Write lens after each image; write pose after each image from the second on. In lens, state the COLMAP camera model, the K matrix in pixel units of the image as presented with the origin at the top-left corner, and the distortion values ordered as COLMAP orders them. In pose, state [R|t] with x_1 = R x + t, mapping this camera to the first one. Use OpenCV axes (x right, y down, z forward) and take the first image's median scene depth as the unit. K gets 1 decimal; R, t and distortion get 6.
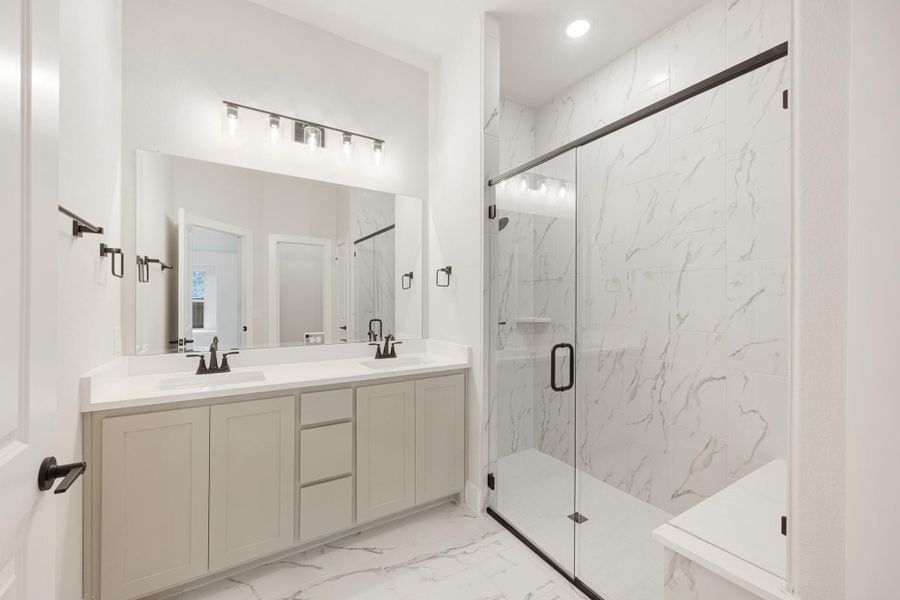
lens RADIAL K [[360.3, 0, 447.1], [0, 360.3, 301.6], [0, 0, 1]] dist [-0.004010, -0.000088]
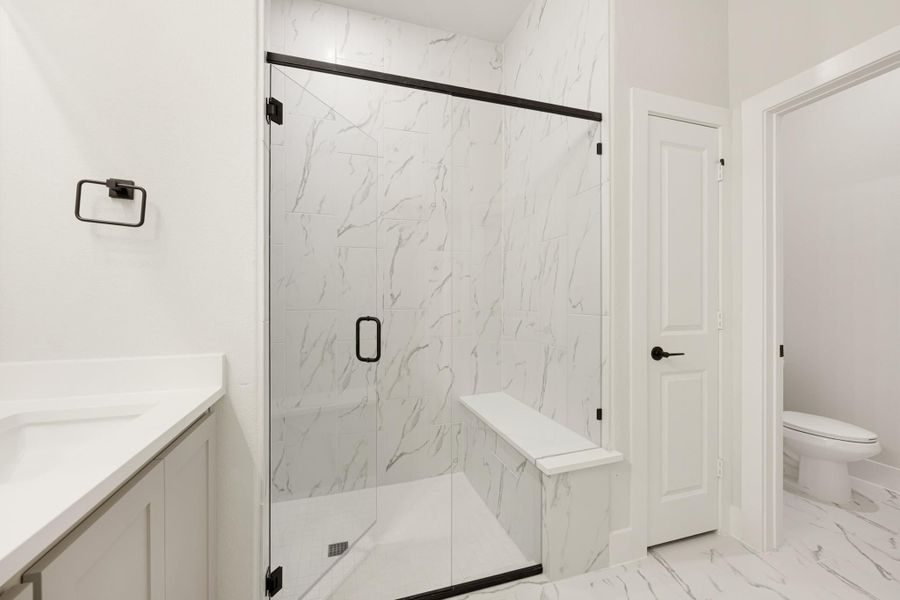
lens RADIAL K [[360.3, 0, 453.4], [0, 360.3, 299.7], [0, 0, 1]] dist [-0.004010, -0.000088]
pose [[0.229366, -0.004554, 0.973330, -0.355343], [0.002666, 0.999988, 0.004051, 0.048489], [-0.973337, 0.001666, 0.229375, 0.580044]]
